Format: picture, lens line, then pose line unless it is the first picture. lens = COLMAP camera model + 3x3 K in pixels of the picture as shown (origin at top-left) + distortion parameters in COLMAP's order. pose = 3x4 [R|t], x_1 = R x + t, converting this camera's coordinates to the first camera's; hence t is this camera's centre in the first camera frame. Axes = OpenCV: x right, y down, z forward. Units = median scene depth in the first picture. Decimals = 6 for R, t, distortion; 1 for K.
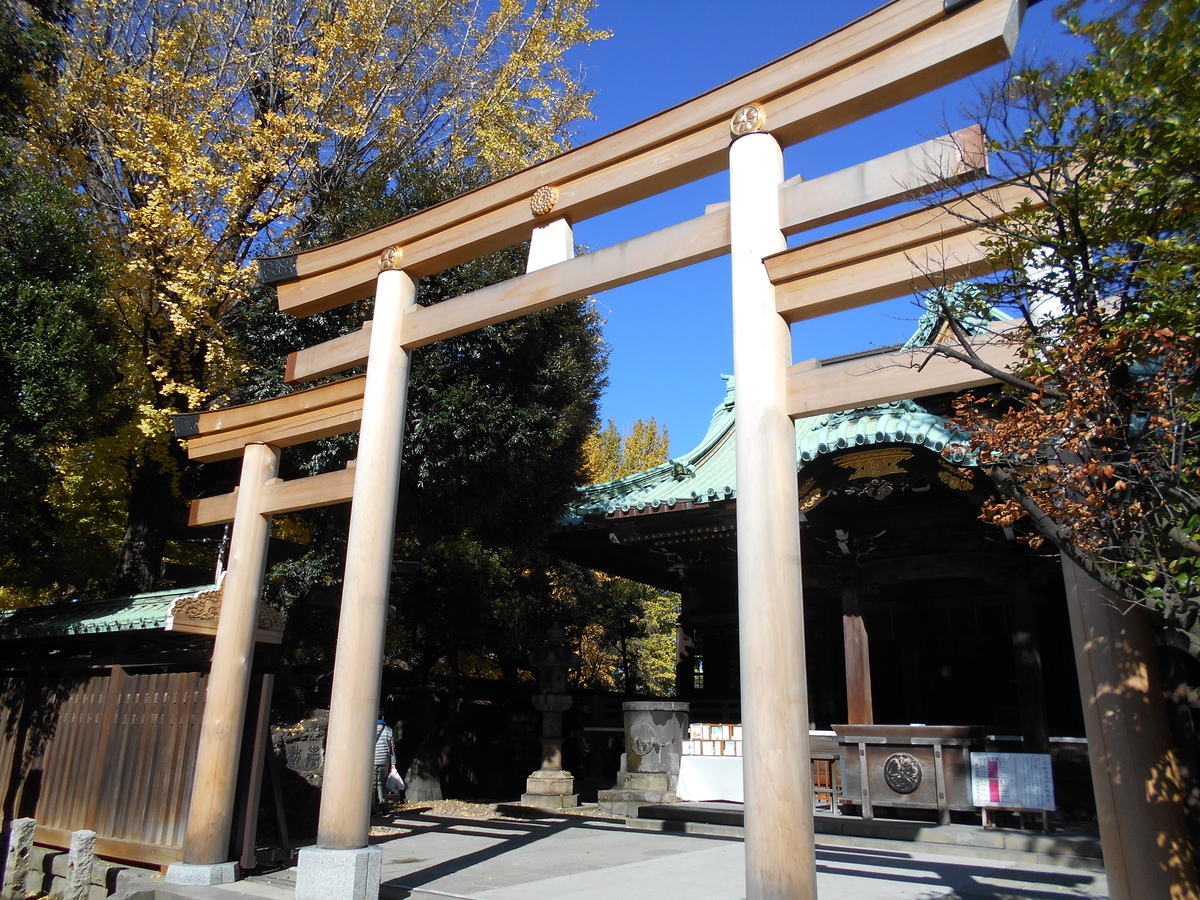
lens RADIAL K [[919.9, 0, 601.5], [0, 919.9, 467.6], [0, 0, 1]] dist [0.027050, -0.000234]
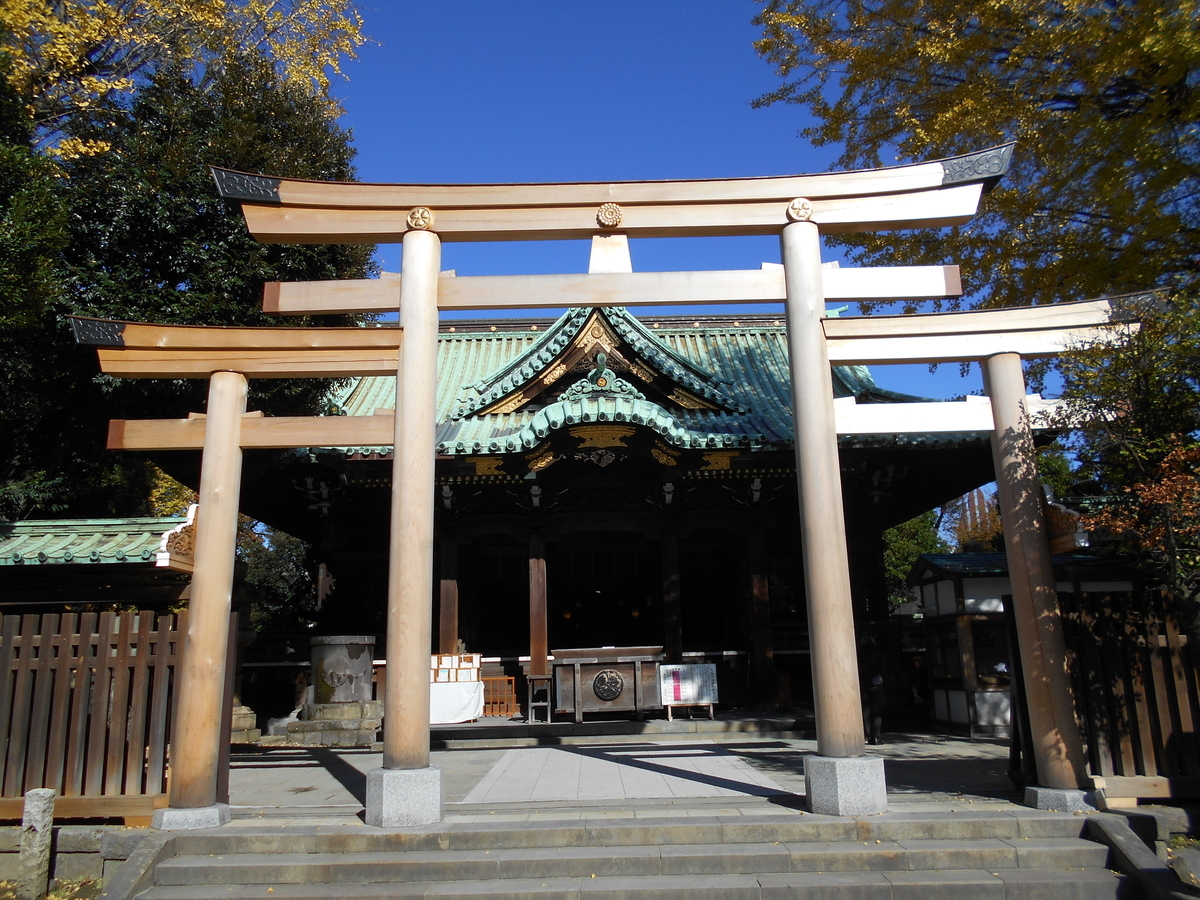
lens RADIAL K [[915.0, 0, 600.0], [0, 915.0, 450.0], [0, 0, 1]] dist [-0.031080, -0.000251]
pose [[0.816699, 0.089150, 0.570136, -0.424535], [-0.117304, 0.993014, 0.012759, -0.001867], [-0.565016, -0.077300, 0.821451, 0.010762]]
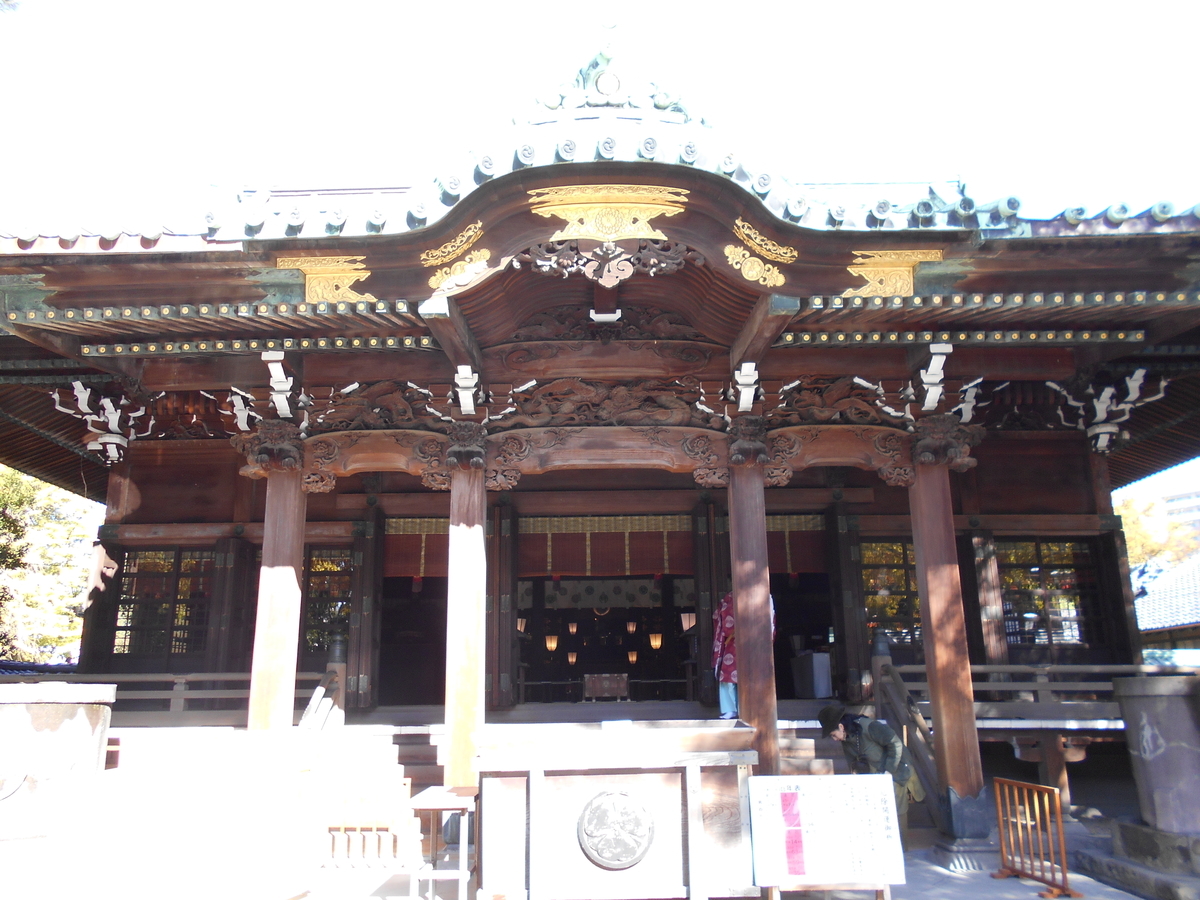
lens RADIAL K [[927.5, 0, 583.8], [0, 927.5, 450.0], [0, 0, 1]] dist [0.000953, 0.009352]
pose [[0.828592, 0.113298, 0.548269, 0.022596], [-0.127894, 0.991719, -0.011652, 0.143027], [-0.545049, -0.060466, 0.836221, 0.620192]]
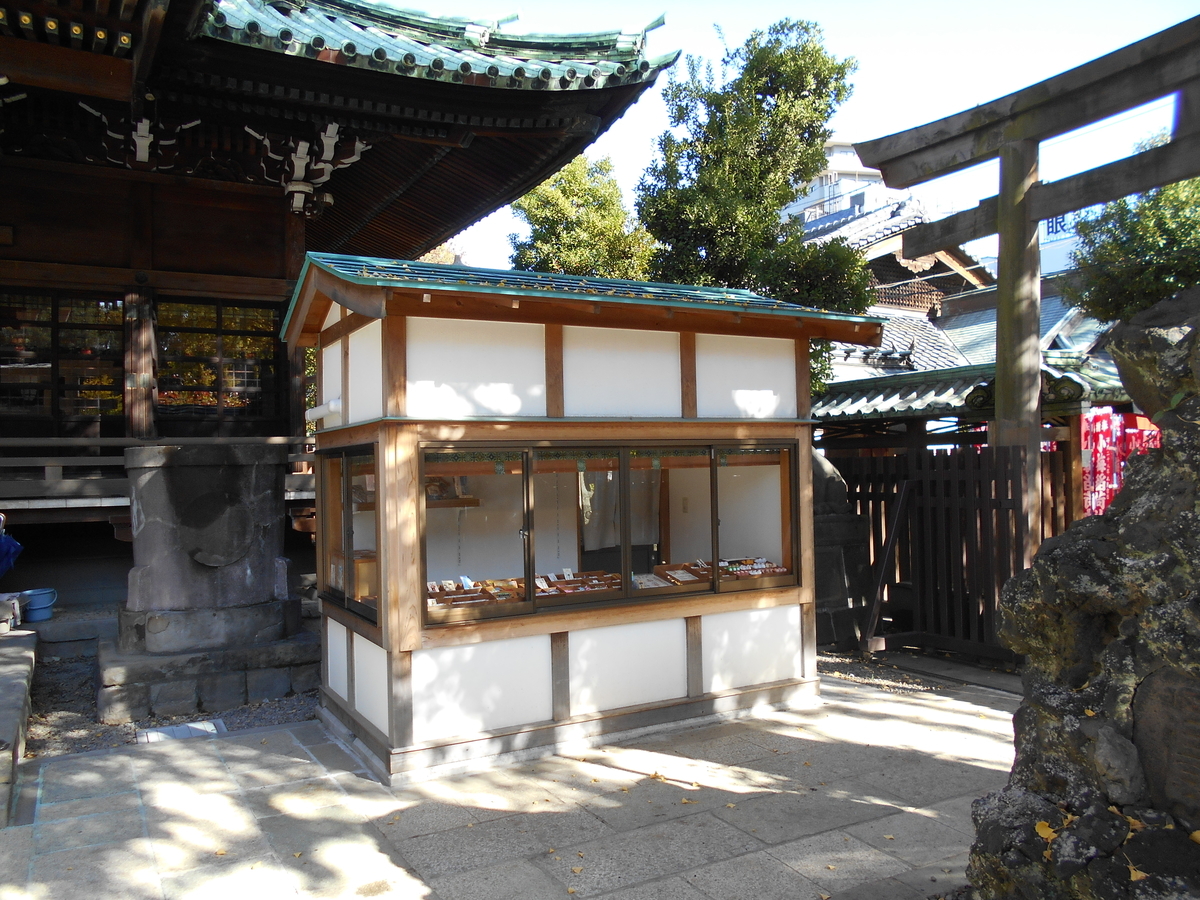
lens RADIAL K [[921.6, 0, 600.0], [0, 921.6, 450.0], [0, 0, 1]] dist [-0.062417, -0.000383]
pose [[0.417360, -0.025151, 0.908393, 0.322610], [-0.214414, 0.968668, 0.125332, 0.112703], [-0.883084, -0.247081, 0.398891, 0.465913]]
